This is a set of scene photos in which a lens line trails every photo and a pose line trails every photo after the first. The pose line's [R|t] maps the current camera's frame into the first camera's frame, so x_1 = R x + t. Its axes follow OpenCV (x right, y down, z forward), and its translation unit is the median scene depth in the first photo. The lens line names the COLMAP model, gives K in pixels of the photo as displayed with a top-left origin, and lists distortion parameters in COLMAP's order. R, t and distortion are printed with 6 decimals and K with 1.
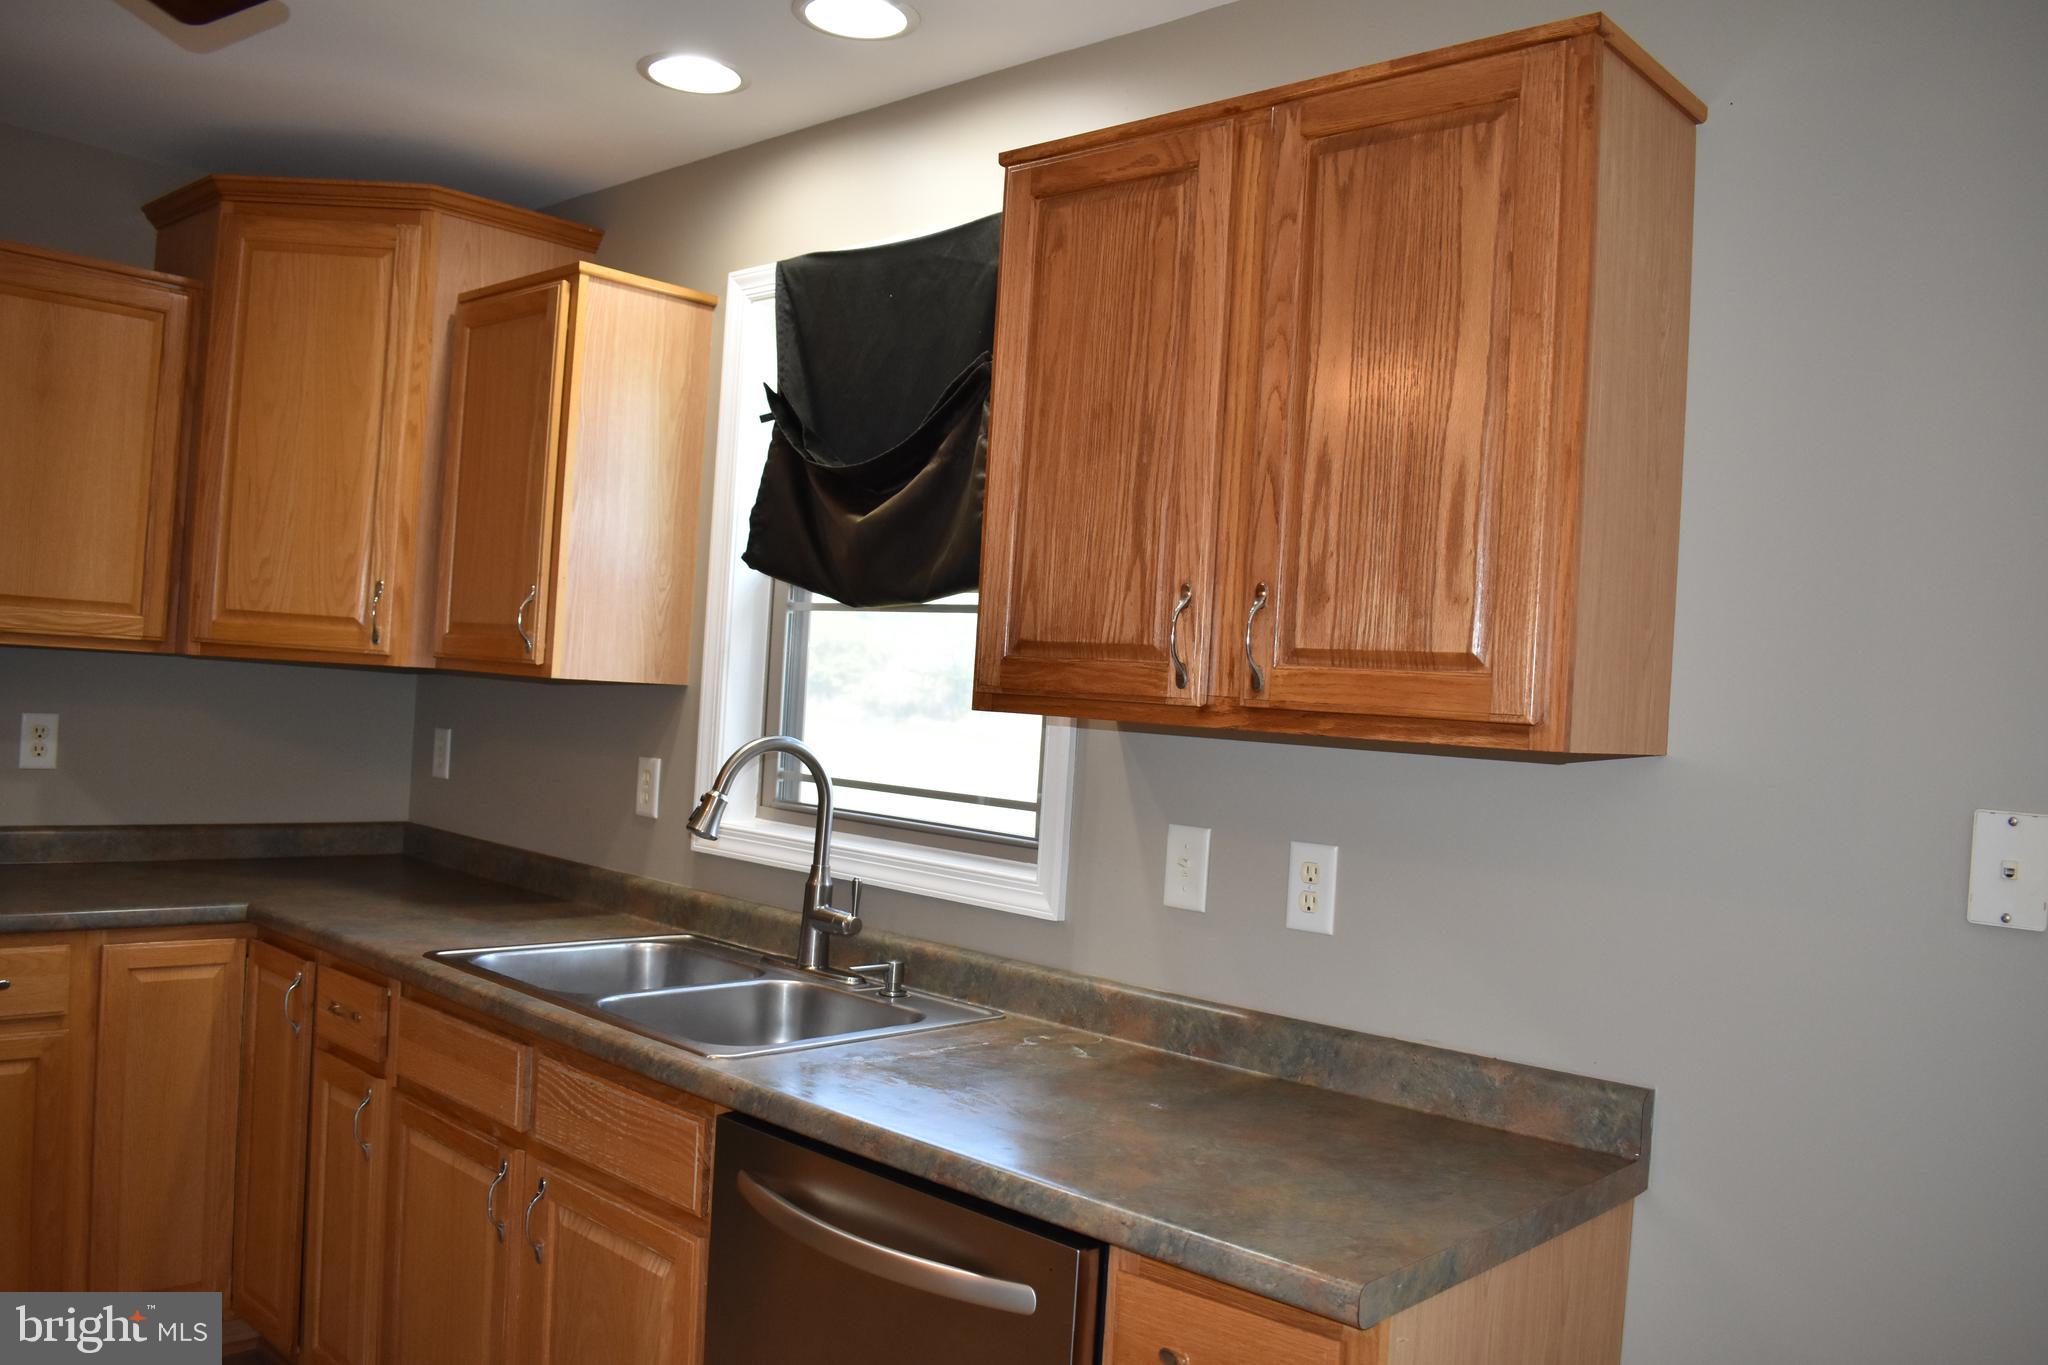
lens RADIAL K [[1611.2, 0, 1020.7], [0, 1611.2, 676.7], [0, 0, 1]] dist [-0.098600, 0.020187]
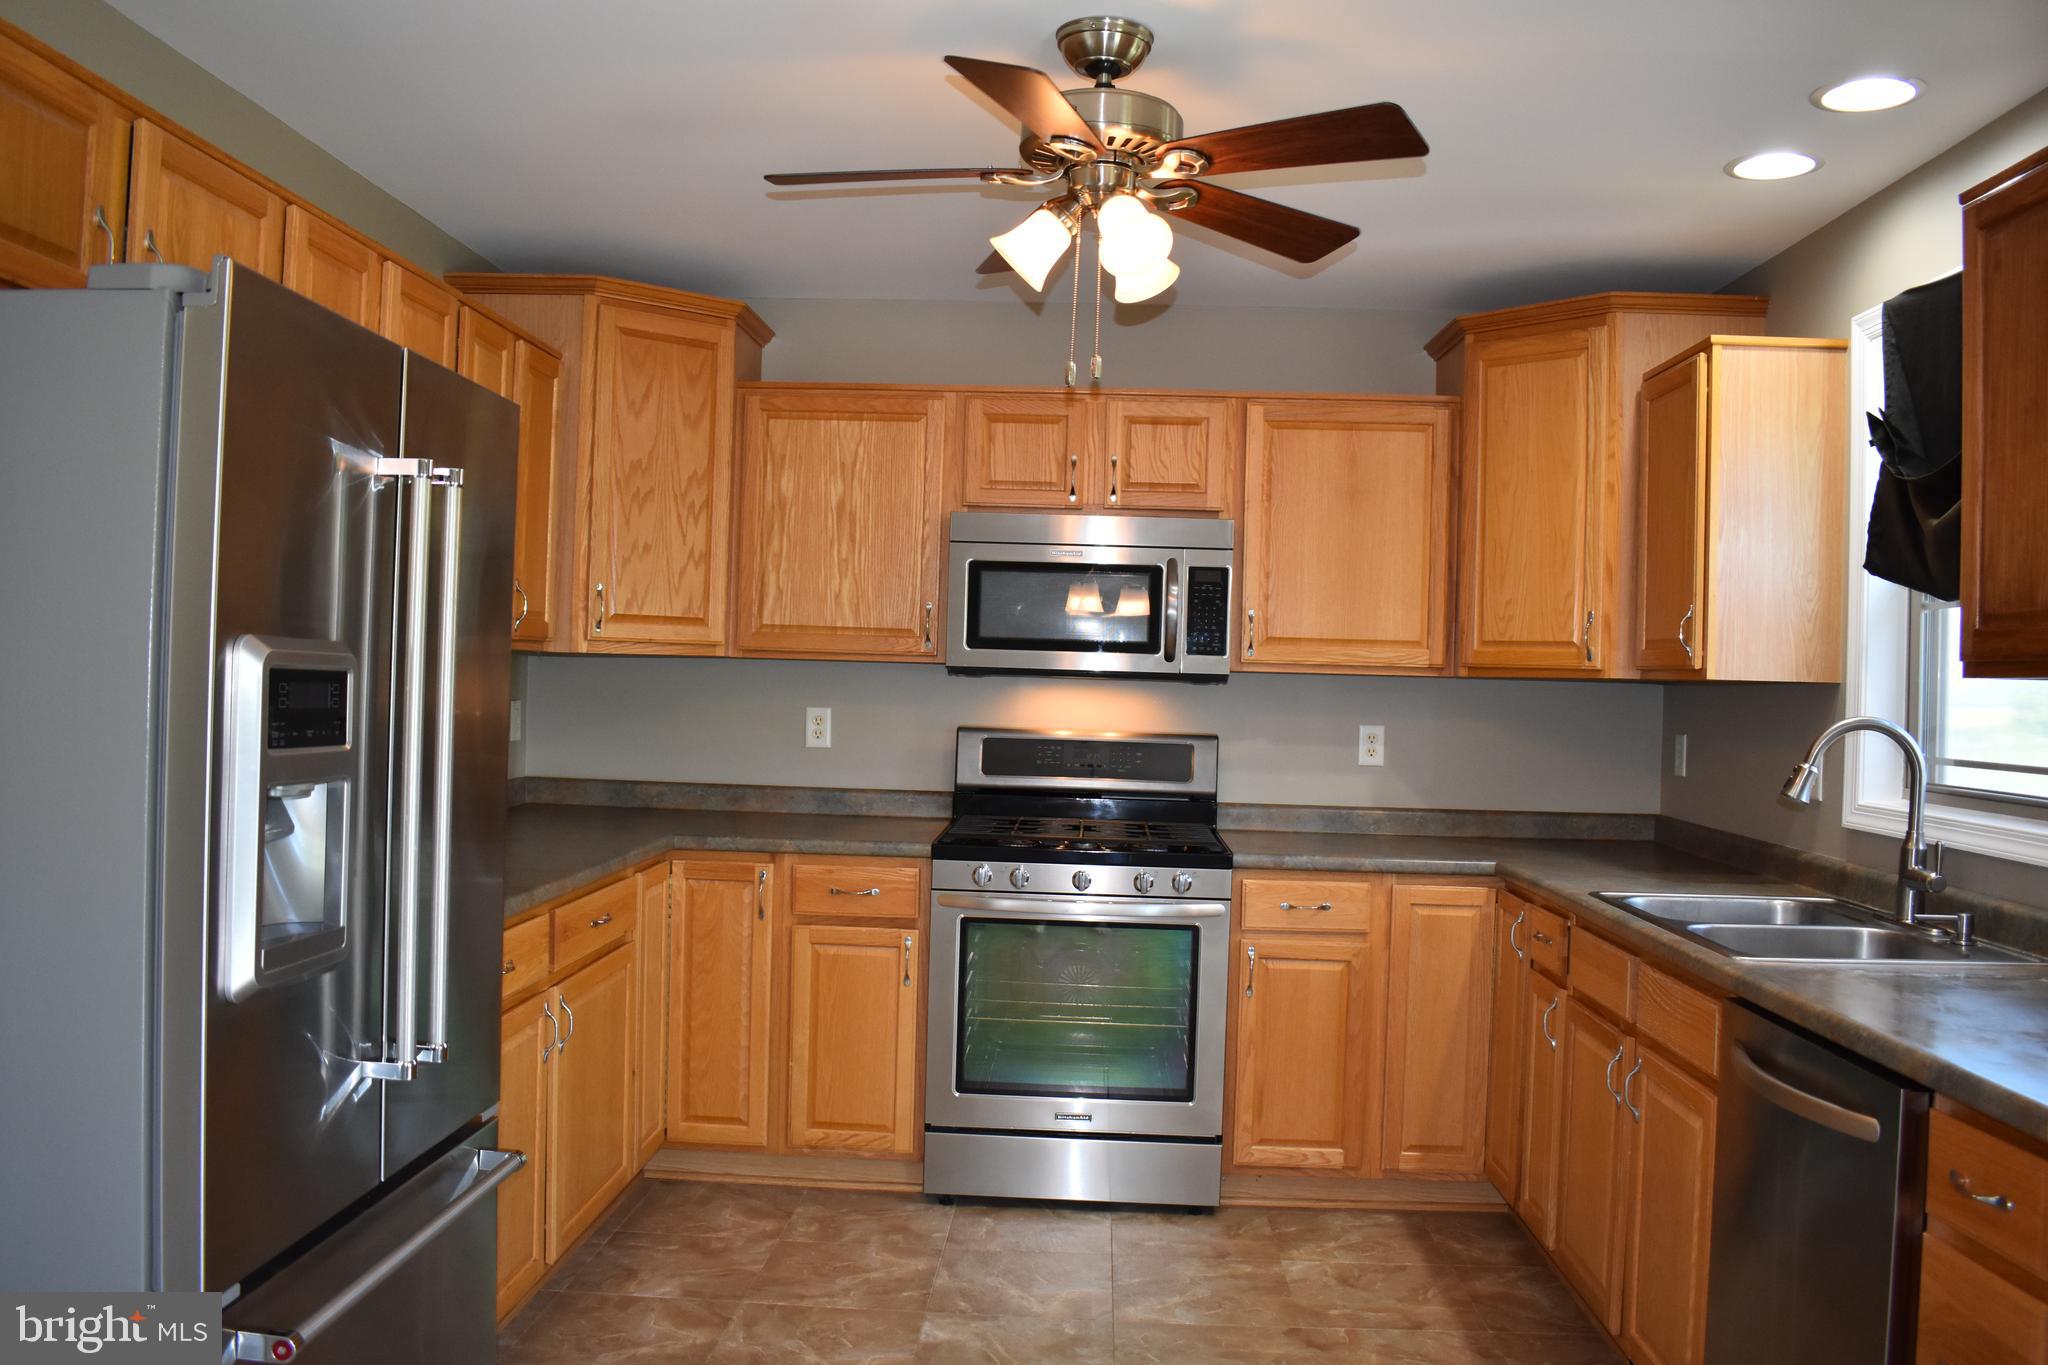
lens RADIAL K [[1611.2, 0, 1033.7], [0, 1611.2, 680.8], [0, 0, 1]] dist [-0.098600, 0.020187]
pose [[0.648008, -0.044018, -0.760361, 0.288562], [0.019489, 0.998960, -0.041222, 0.041325], [0.761384, 0.011894, 0.648192, -0.169095]]
